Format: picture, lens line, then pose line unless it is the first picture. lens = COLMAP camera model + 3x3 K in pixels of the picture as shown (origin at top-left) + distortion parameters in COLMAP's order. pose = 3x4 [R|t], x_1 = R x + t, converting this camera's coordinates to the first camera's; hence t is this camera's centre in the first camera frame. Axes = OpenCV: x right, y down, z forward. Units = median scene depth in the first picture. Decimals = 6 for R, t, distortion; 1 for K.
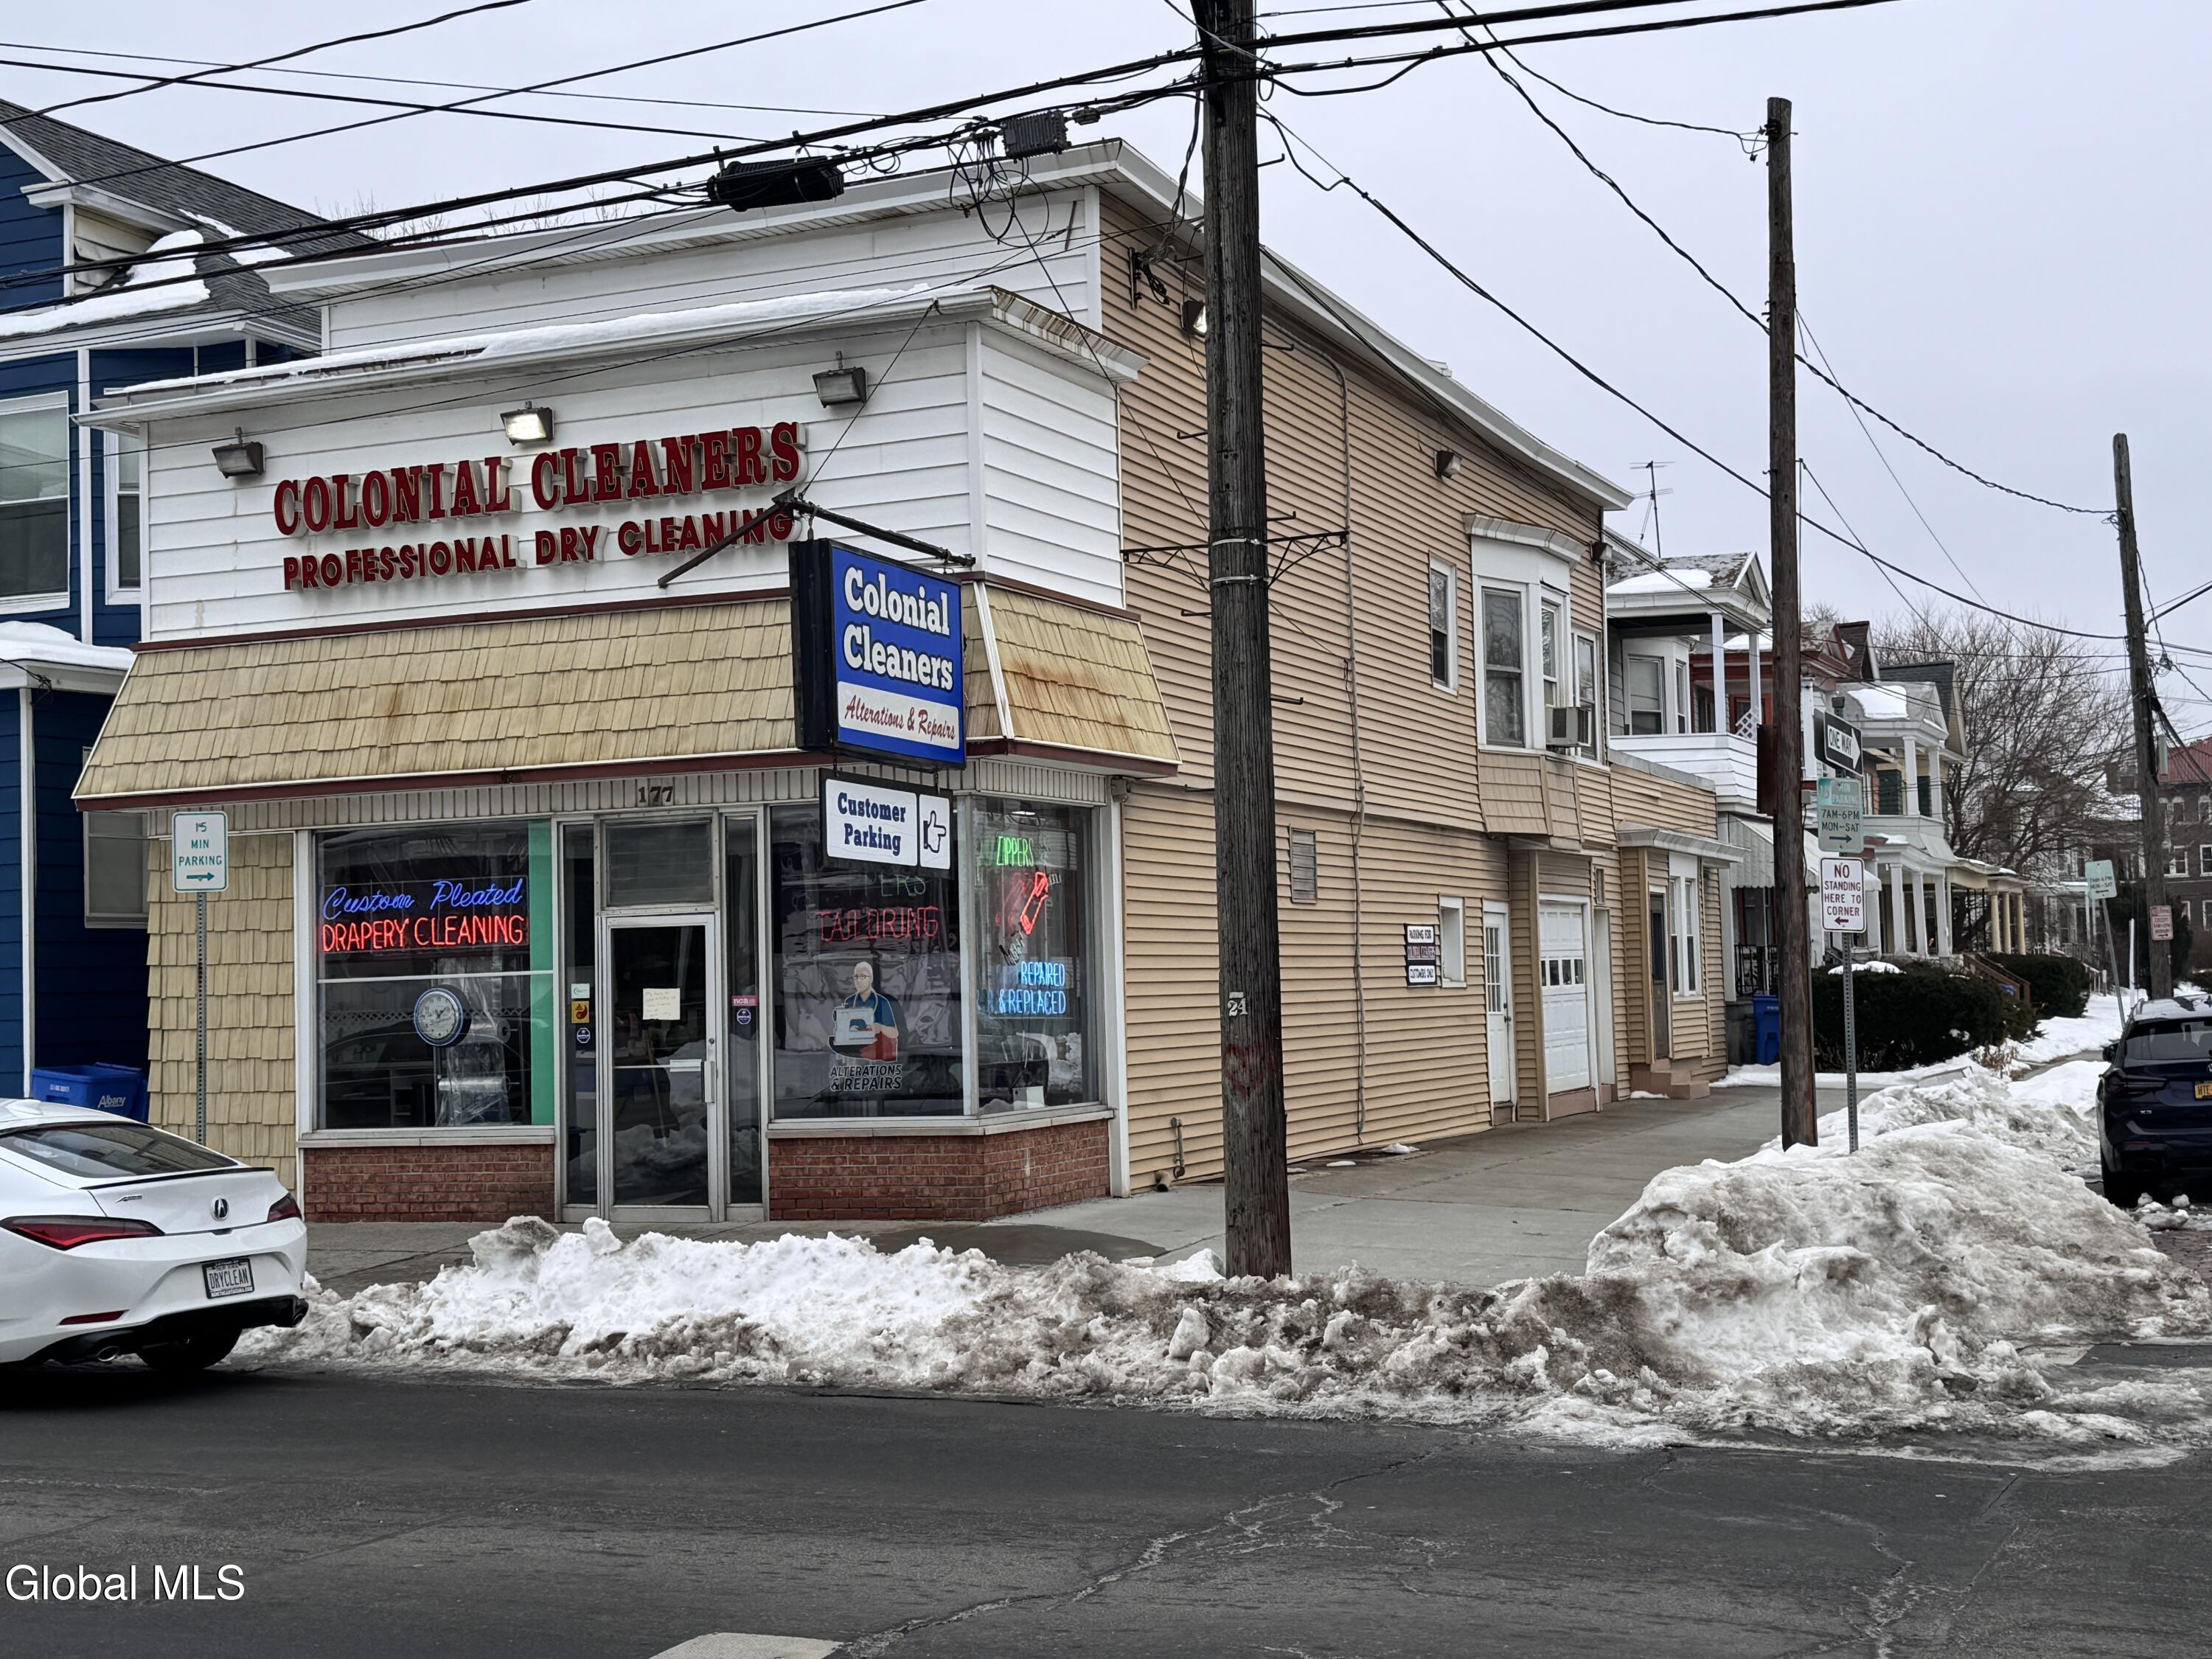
lens RADIAL K [[2836.3, 0, 1106.0], [0, 2836.3, 829.5], [0, 0, 1]] dist [0.044941, -0.010580]
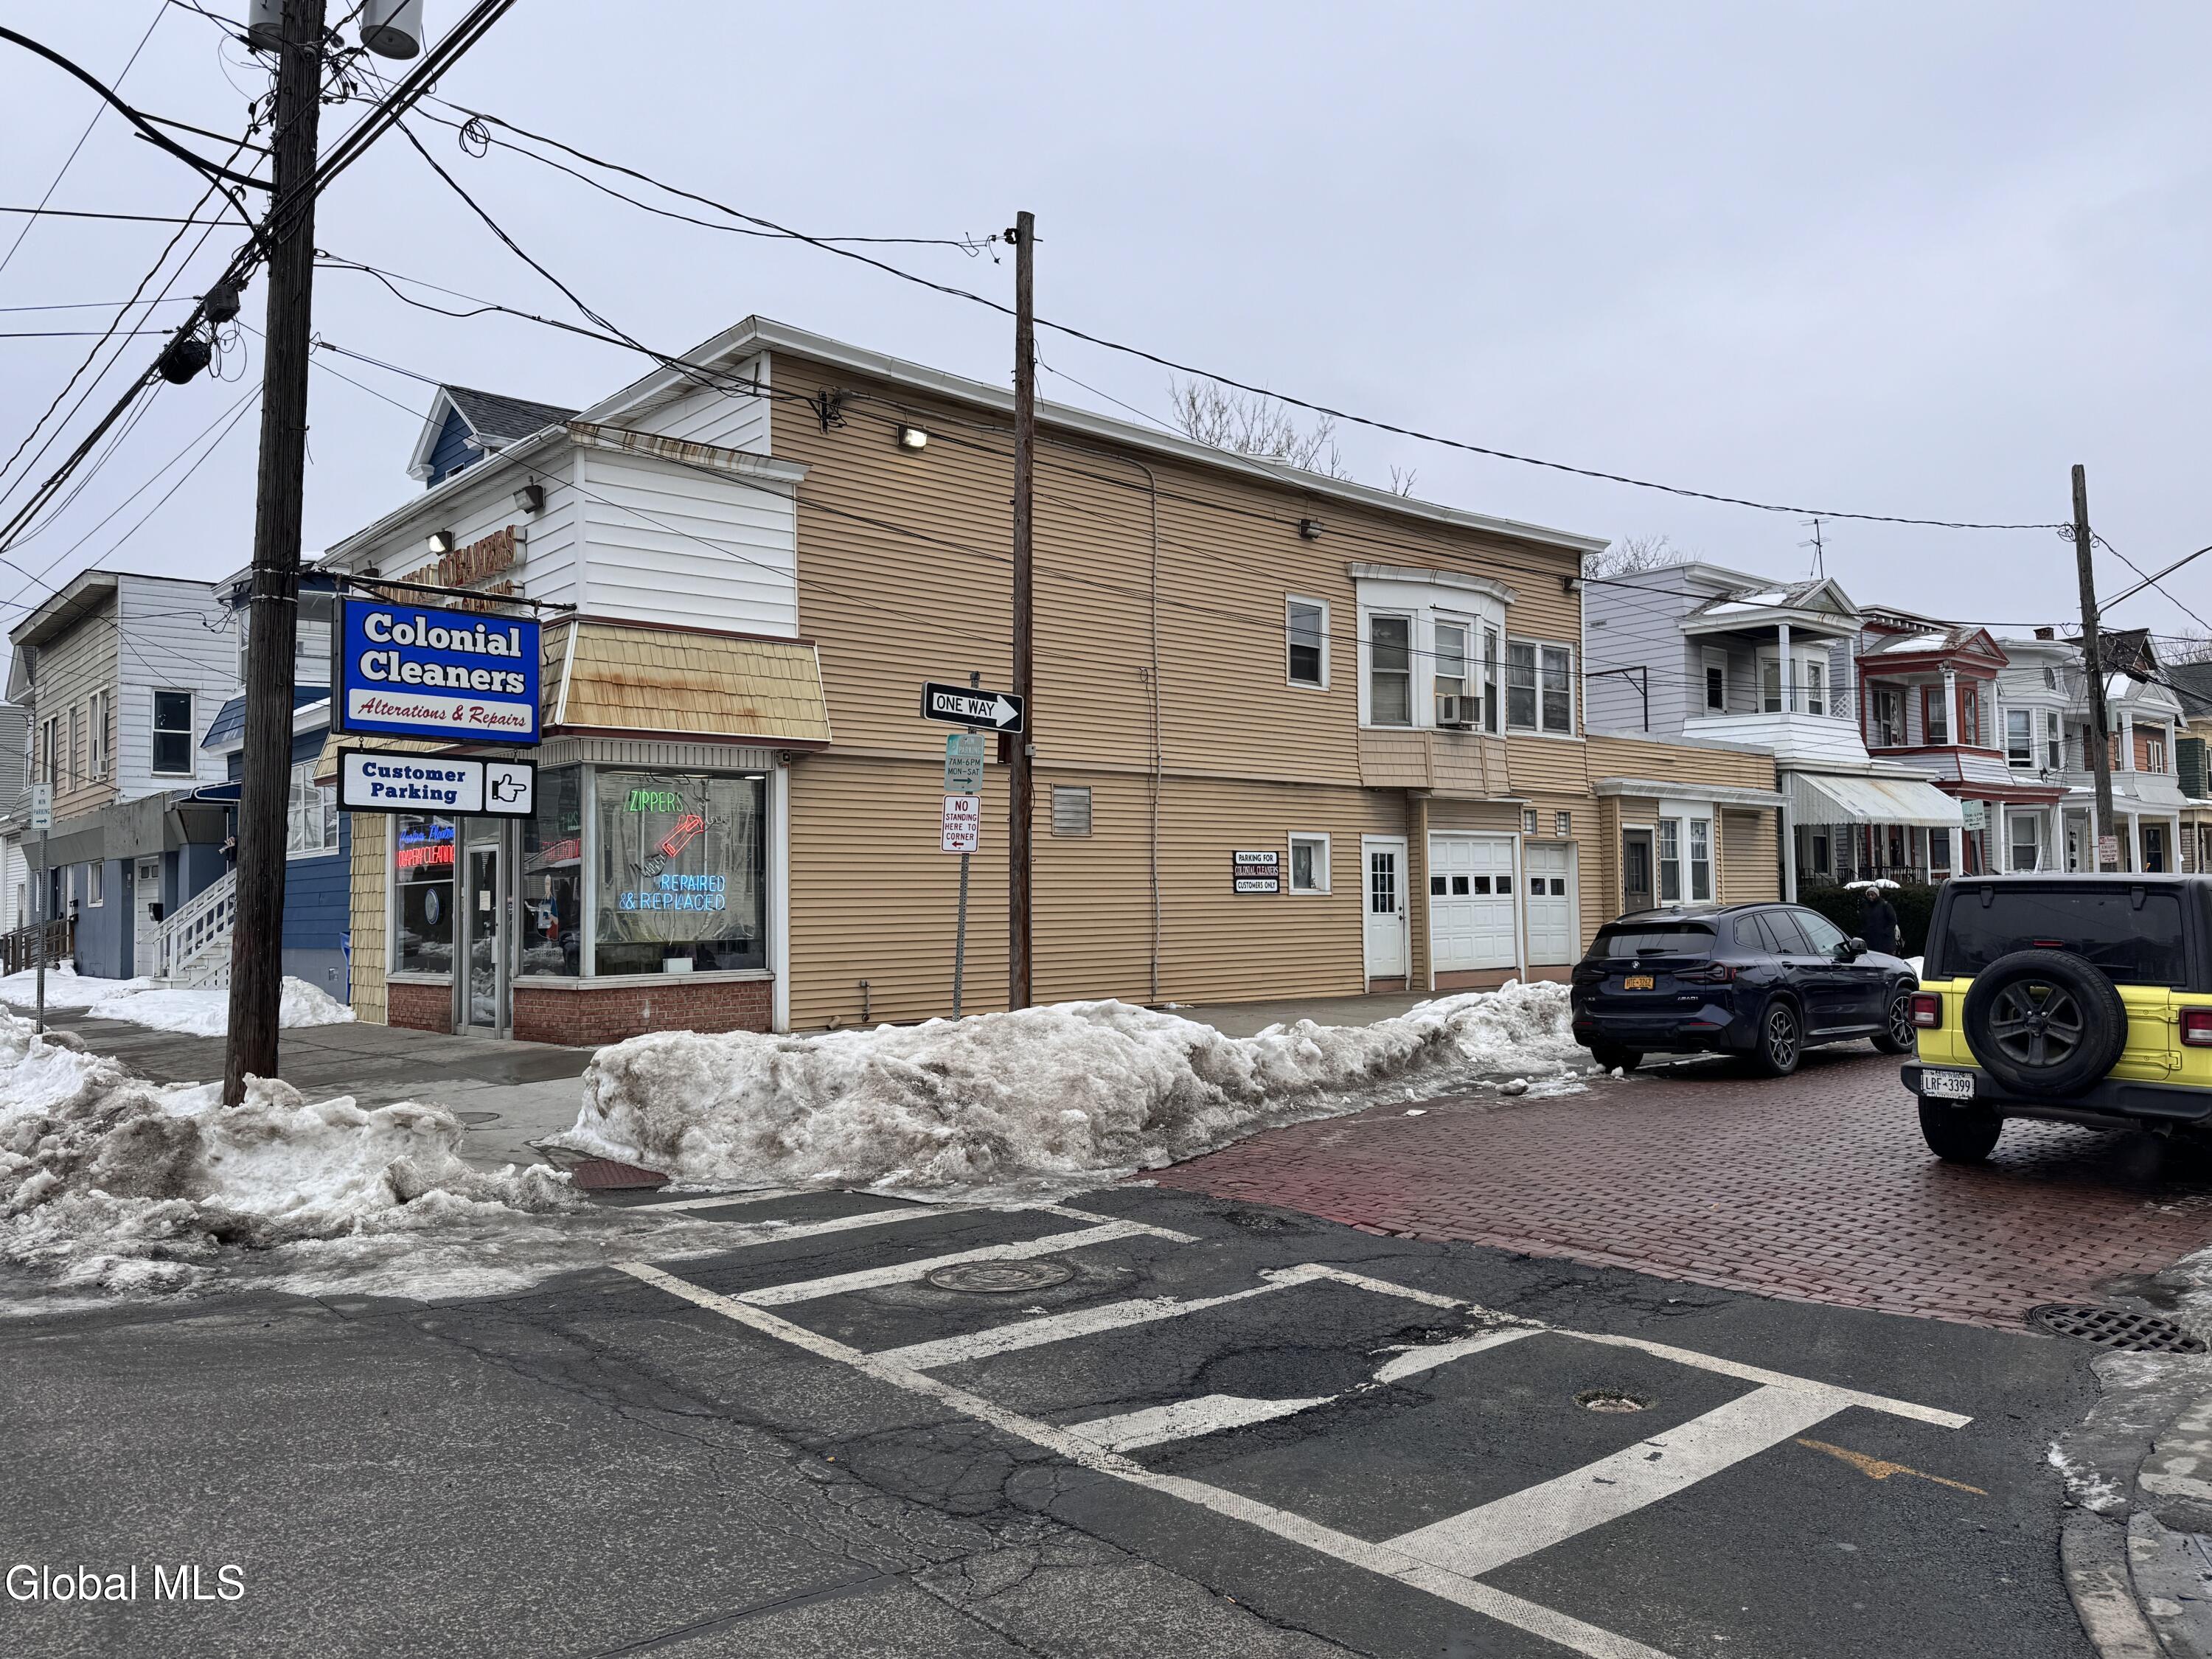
lens RADIAL K [[1647.4, 0, 1106.0], [0, 1647.4, 829.5], [0, 0, 1]] dist [0.056177, -0.004693]
pose [[0.914426, -0.007491, -0.404684, 0.535816], [0.014550, 0.999791, 0.014371, 0.013504], [0.404492, -0.019029, 0.914344, 0.294818]]
